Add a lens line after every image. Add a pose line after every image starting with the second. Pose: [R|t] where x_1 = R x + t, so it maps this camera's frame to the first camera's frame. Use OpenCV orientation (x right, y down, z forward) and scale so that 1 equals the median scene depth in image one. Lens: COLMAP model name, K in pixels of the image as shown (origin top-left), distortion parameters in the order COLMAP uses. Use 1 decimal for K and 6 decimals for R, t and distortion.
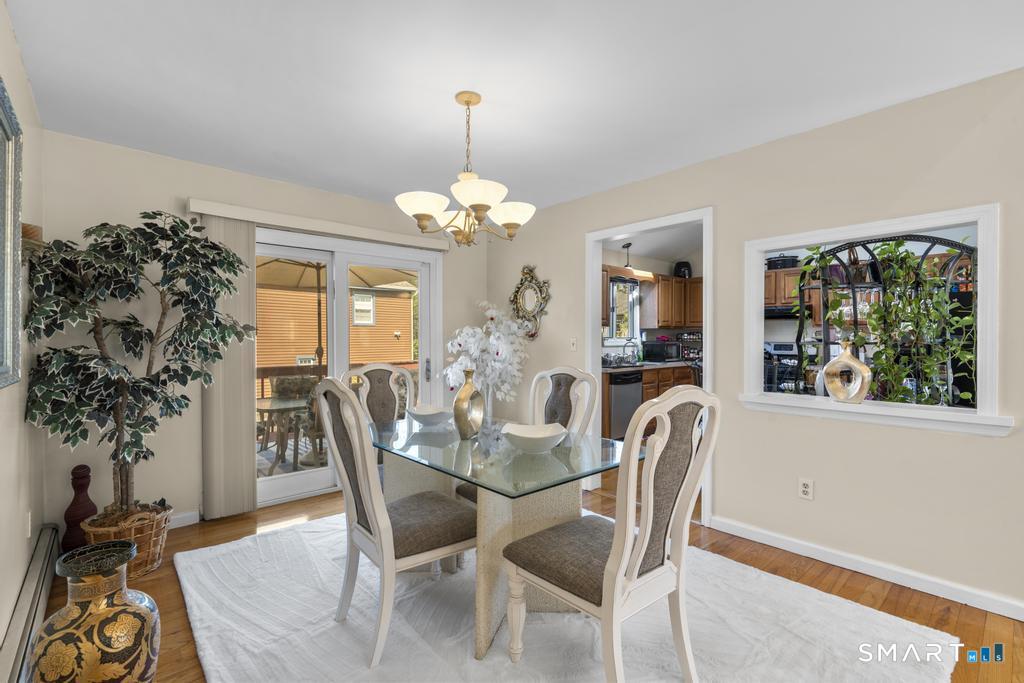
lens RADIAL K [[457.6, 0, 509.1], [0, 457.6, 340.3], [0, 0, 1]] dist [0.000758, 0.000296]
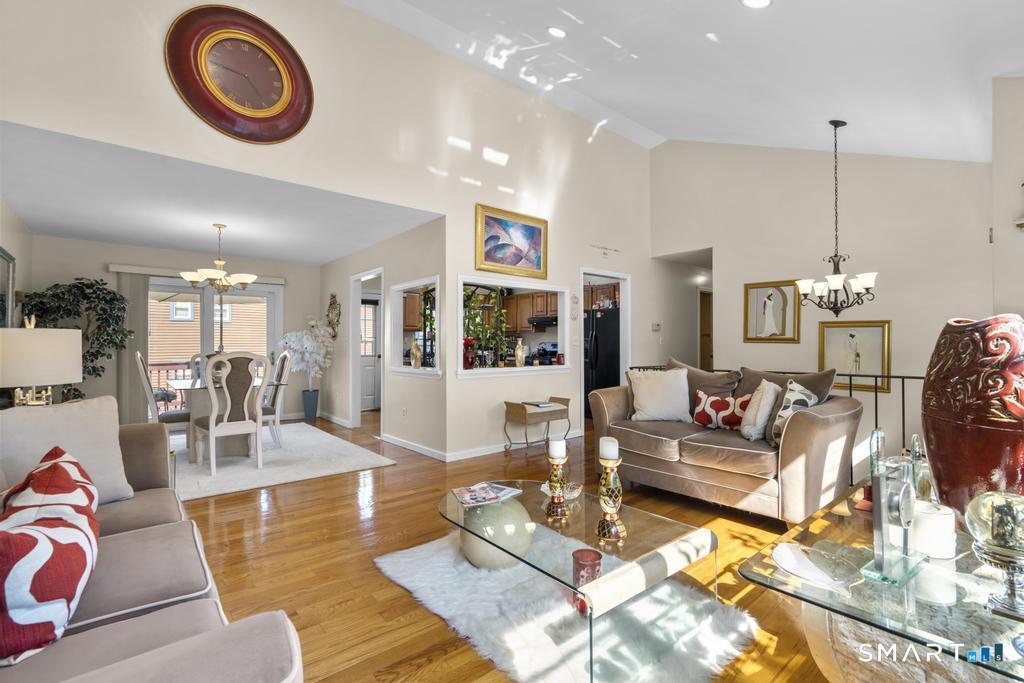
lens RADIAL K [[457.6, 0, 509.1], [0, 457.6, 340.3], [0, 0, 1]] dist [0.000758, 0.000296]
pose [[0.999840, -0.001437, -0.017820, 0.692078], [0.001197, 0.999909, -0.013463, 0.024017], [0.017838, 0.013439, 0.999751, -0.600425]]
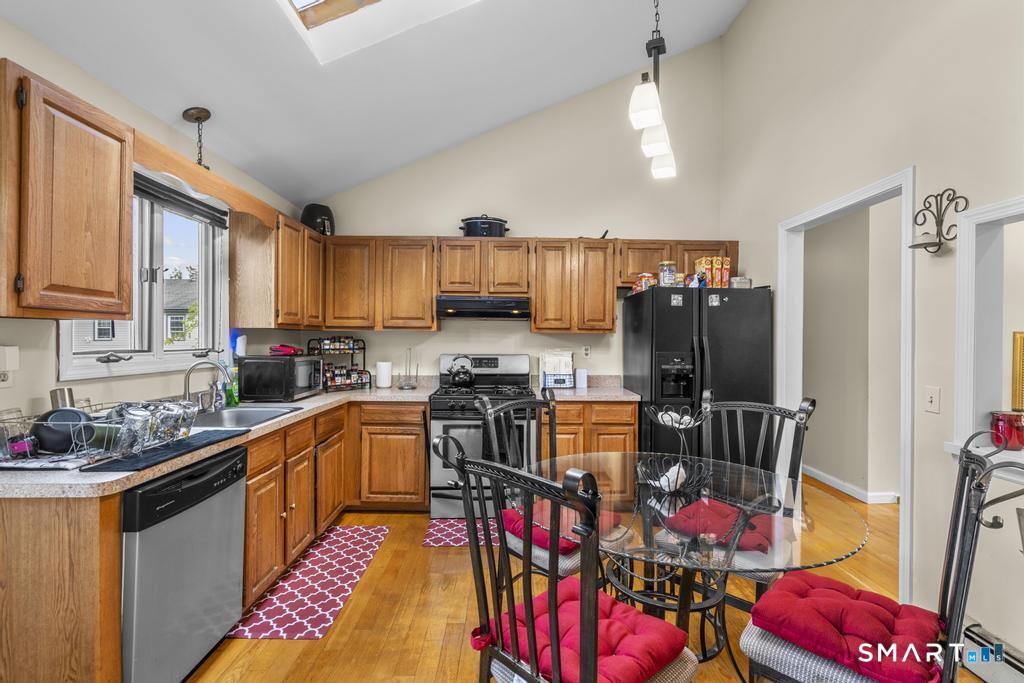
lens RADIAL K [[457.6, 0, 509.1], [0, 457.6, 340.3], [0, 0, 1]] dist [0.000758, 0.000296]
pose [[0.654249, 0.003623, 0.756270, 0.200346], [0.002441, 0.999973, -0.006901, -0.015533], [-0.756275, 0.006361, 0.654223, 0.794857]]
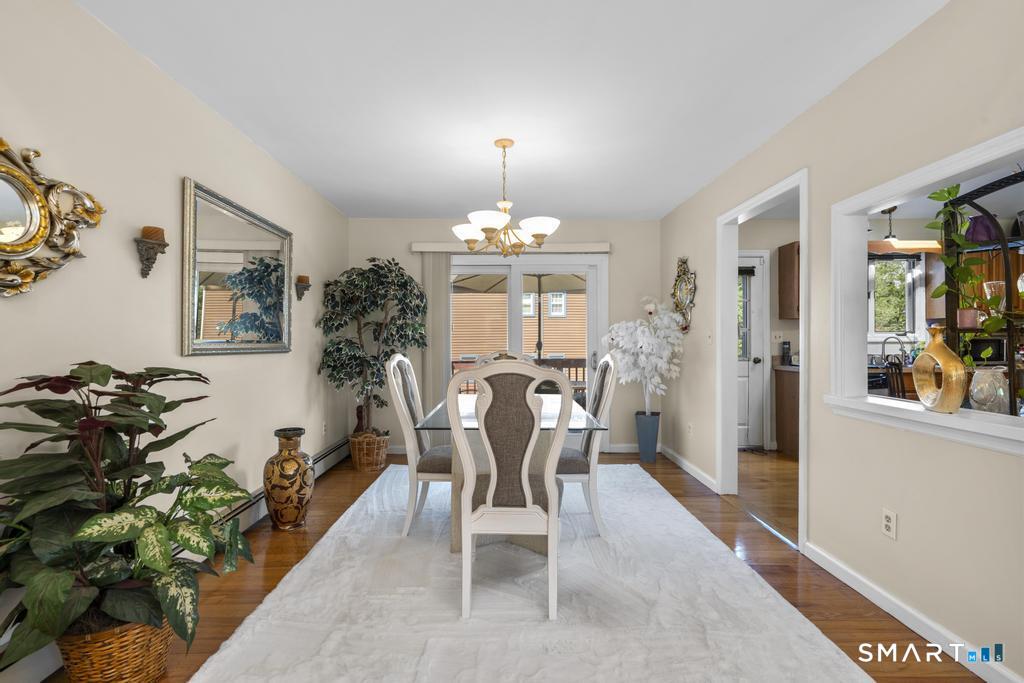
lens RADIAL K [[457.6, 0, 509.1], [0, 457.6, 340.3], [0, 0, 1]] dist [0.000758, 0.000296]
pose [[0.761172, 0.000373, -0.648550, 0.395349], [-0.000579, 1.000000, -0.000104, 0.014682], [0.648550, 0.000455, 0.761172, 0.013388]]
